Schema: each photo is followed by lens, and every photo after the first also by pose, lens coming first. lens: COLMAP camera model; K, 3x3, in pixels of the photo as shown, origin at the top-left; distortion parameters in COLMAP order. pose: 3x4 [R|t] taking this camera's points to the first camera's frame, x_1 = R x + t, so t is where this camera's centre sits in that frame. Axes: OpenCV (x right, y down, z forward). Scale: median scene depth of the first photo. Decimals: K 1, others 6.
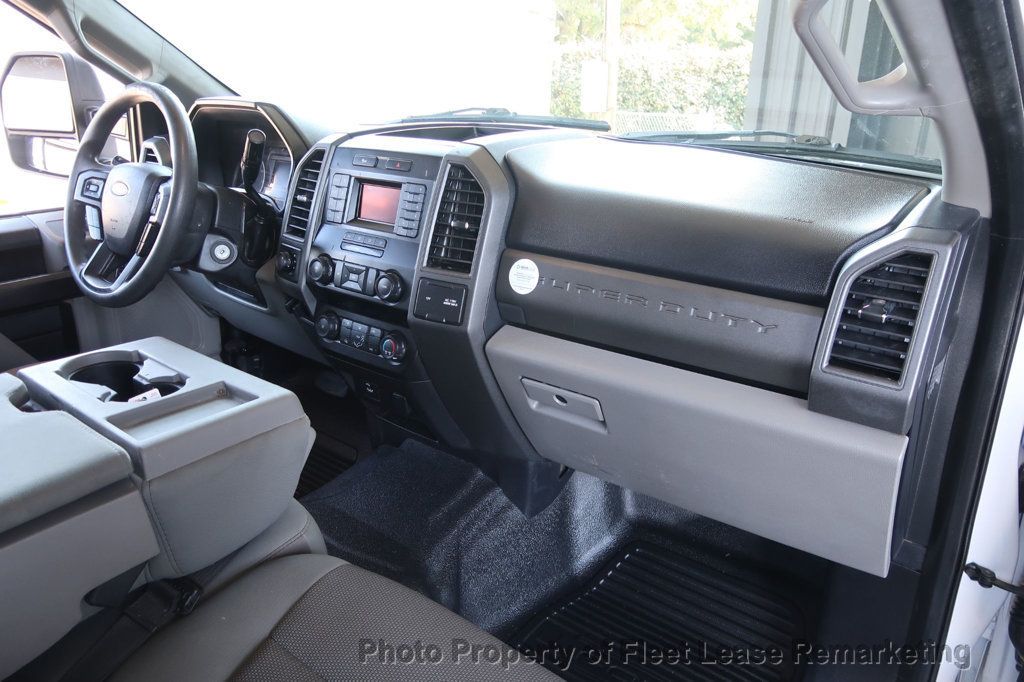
lens RADIAL K [[699.2, 0, 512.0], [0, 699.2, 341.0], [0, 0, 1]] dist [-0.022819, 0.003695]
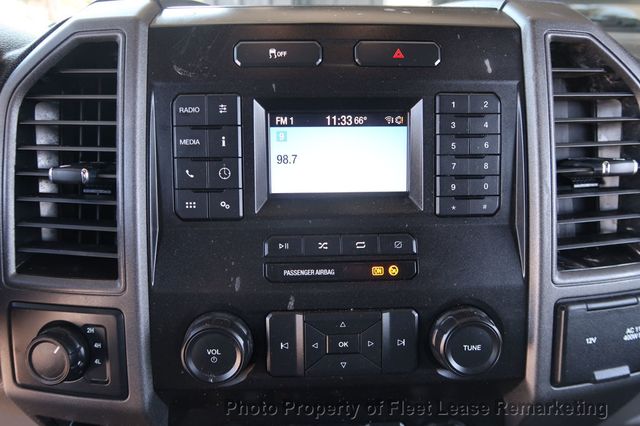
lens RADIAL K [[437.0, 0, 320.0], [0, 437.0, 213.0], [0, 0, 1]] dist [-0.022819, 0.003695]
pose [[0.780704, -0.246245, 0.574339, -0.345505], [0.235891, 0.967218, 0.094041, -0.181239], [-0.578669, 0.062063, 0.813198, 0.758470]]
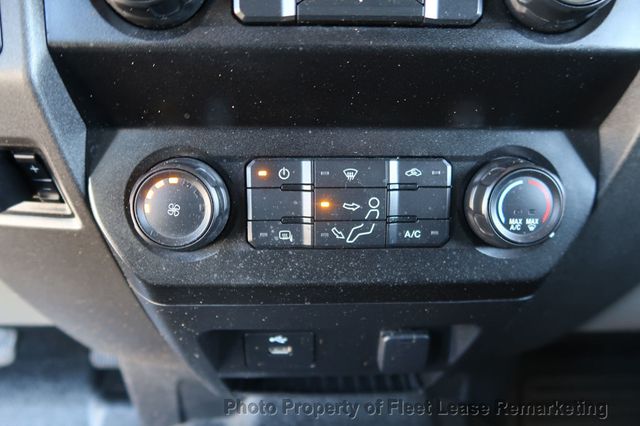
lens RADIAL K [[437.0, 0, 320.0], [0, 437.0, 213.0], [0, 0, 1]] dist [-0.022819, 0.003695]
pose [[0.780508, -0.250808, 0.572628, -0.328643], [0.229265, 0.967009, 0.111049, -0.025997], [-0.581589, 0.044609, 0.812259, 0.845354]]
